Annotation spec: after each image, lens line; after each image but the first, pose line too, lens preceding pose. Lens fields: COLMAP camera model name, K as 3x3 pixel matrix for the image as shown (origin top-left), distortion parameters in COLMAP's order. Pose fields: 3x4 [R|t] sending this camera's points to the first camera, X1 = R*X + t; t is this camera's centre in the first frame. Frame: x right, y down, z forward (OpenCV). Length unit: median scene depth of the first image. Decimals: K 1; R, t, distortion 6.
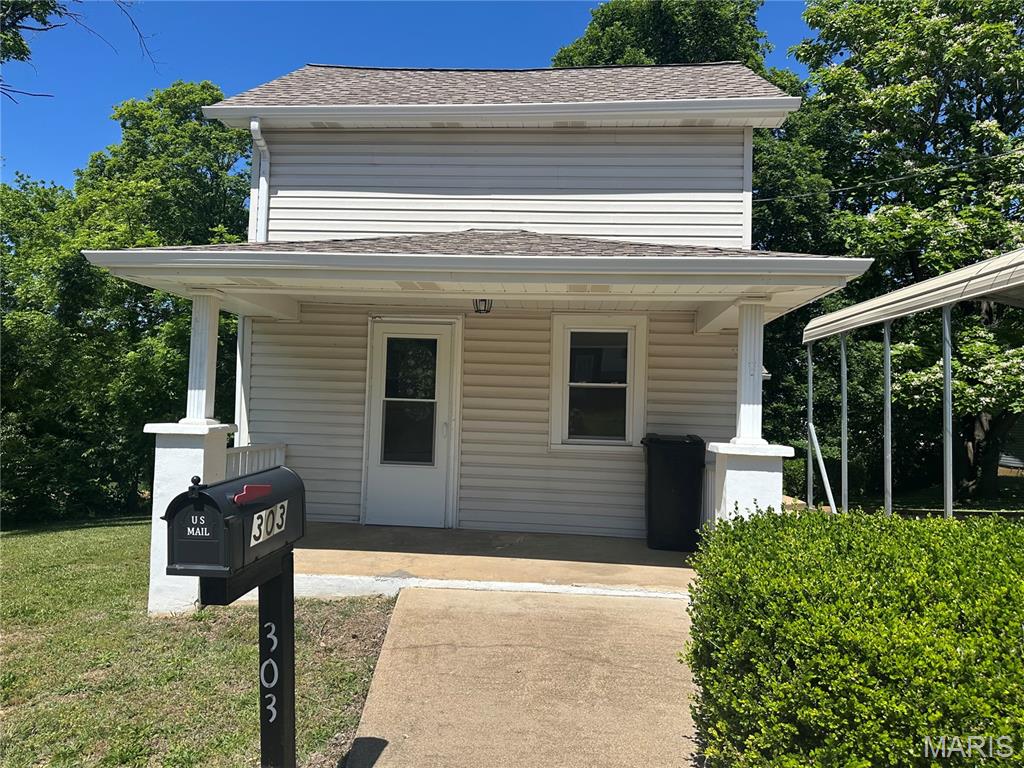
lens RADIAL K [[727.5, 0, 512.0], [0, 727.5, 384.0], [0, 0, 1]] dist [0.197468, -0.395725]
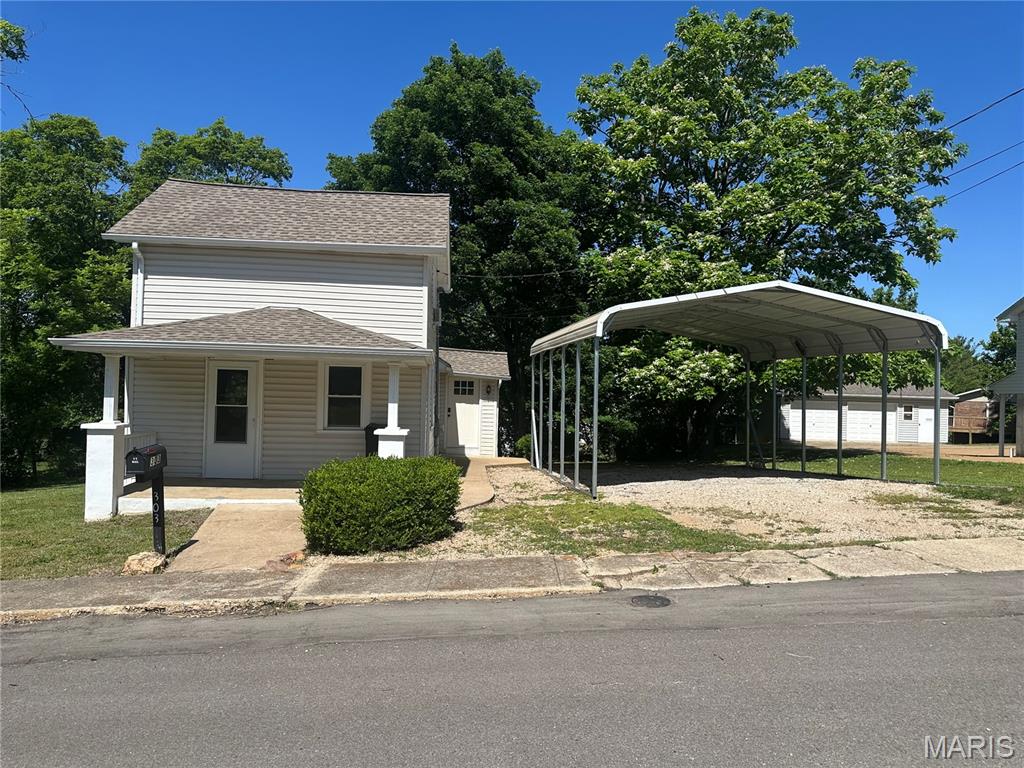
lens RADIAL K [[714.1, 0, 512.0], [0, 714.1, 384.0], [0, 0, 1]] dist [0.044403, -0.083984]
pose [[0.985391, -0.004183, 0.170255, 0.220554], [-0.001041, 0.999532, 0.030584, -0.080711], [-0.170304, -0.030315, 0.984925, -0.764297]]
